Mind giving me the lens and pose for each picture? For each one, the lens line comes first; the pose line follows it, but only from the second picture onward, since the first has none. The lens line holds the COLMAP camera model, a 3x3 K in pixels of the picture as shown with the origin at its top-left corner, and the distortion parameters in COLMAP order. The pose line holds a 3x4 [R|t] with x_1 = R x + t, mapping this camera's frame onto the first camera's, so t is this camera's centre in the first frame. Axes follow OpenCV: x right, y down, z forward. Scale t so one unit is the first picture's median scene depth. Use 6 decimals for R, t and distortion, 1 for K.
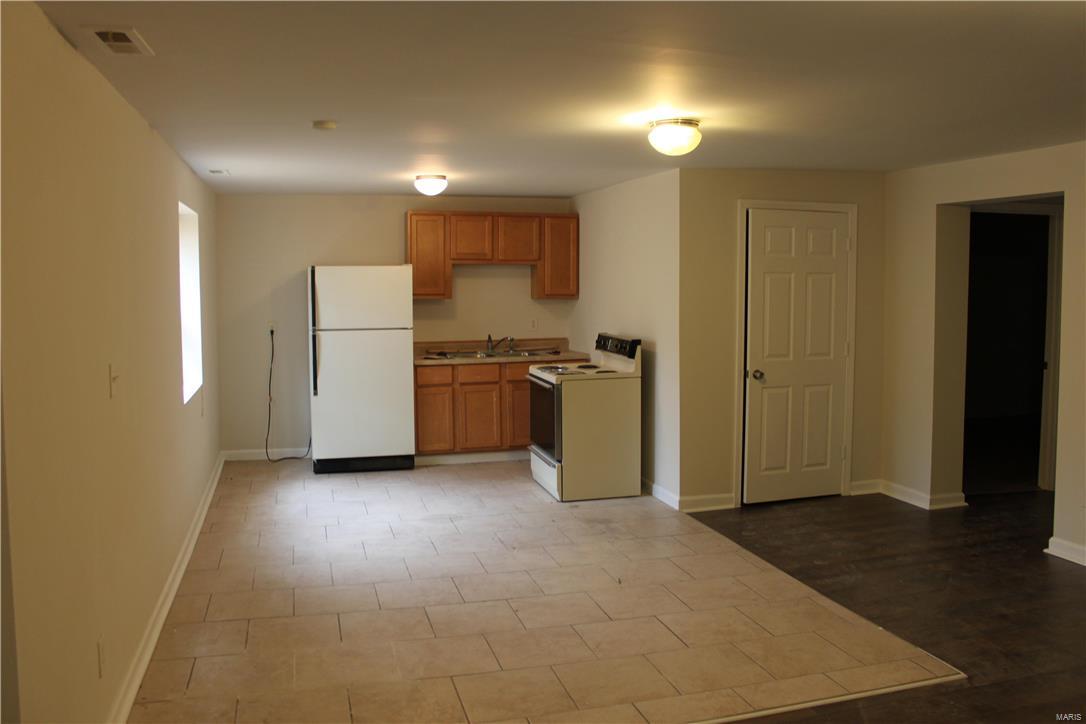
lens RADIAL K [[912.4, 0, 536.6], [0, 912.4, 359.2], [0, 0, 1]] dist [-0.158317, 0.132746]
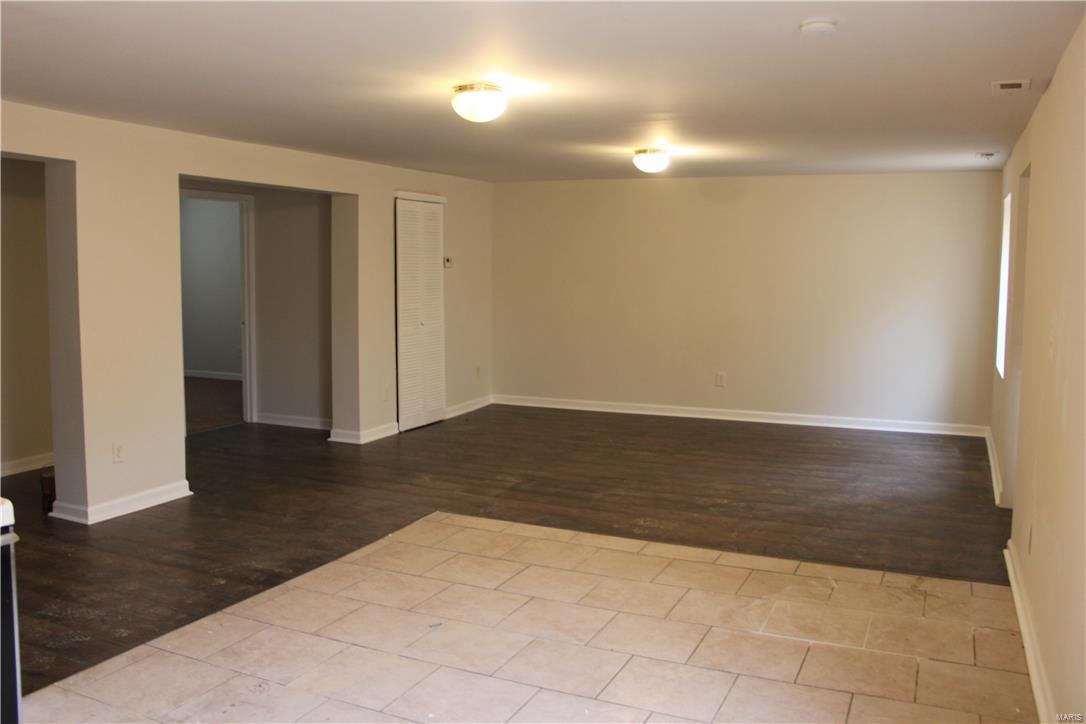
lens RADIAL K [[912.4, 0, 532.2], [0, 912.4, 358.4], [0, 0, 1]] dist [-0.158317, 0.132746]
pose [[-0.766789, -0.062997, 0.638800, -0.370578], [0.049575, 0.986388, 0.156783, -0.084211], [-0.639982, 0.151889, -0.753229, 1.201596]]
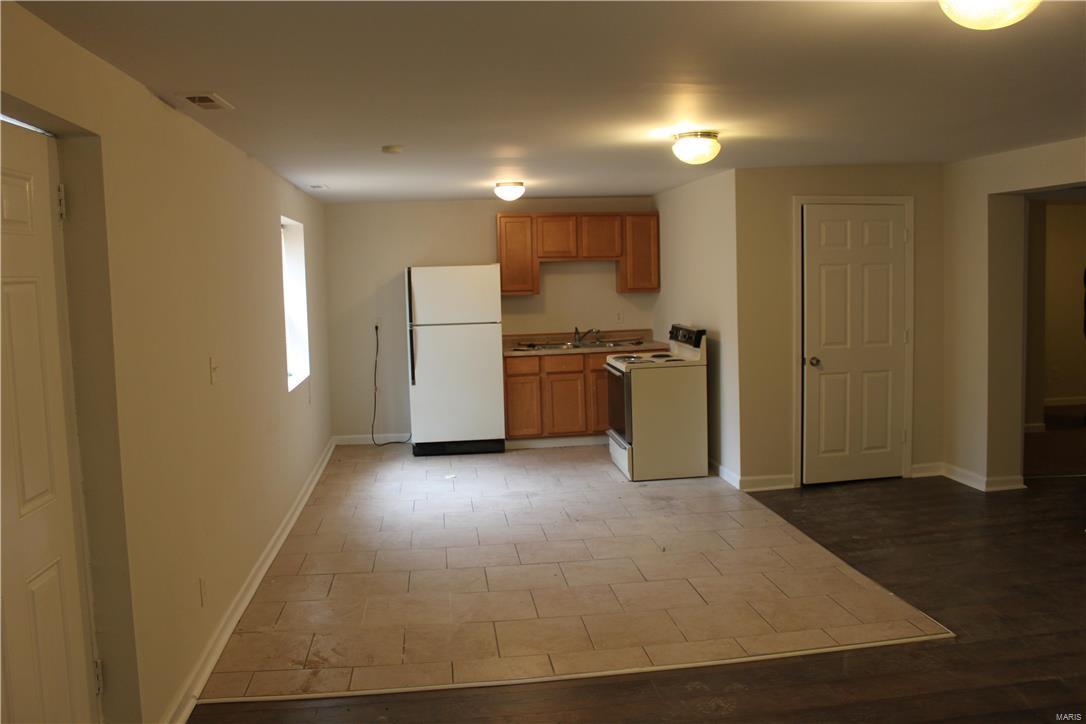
lens RADIAL K [[912.4, 0, 534.8], [0, 912.4, 360.7], [0, 0, 1]] dist [-0.158317, 0.132746]
pose [[0.988934, -0.010017, -0.148020, 0.081014], [0.011561, 0.999887, 0.009570, 0.002211], [0.147907, -0.011175, 0.988938, -0.090250]]
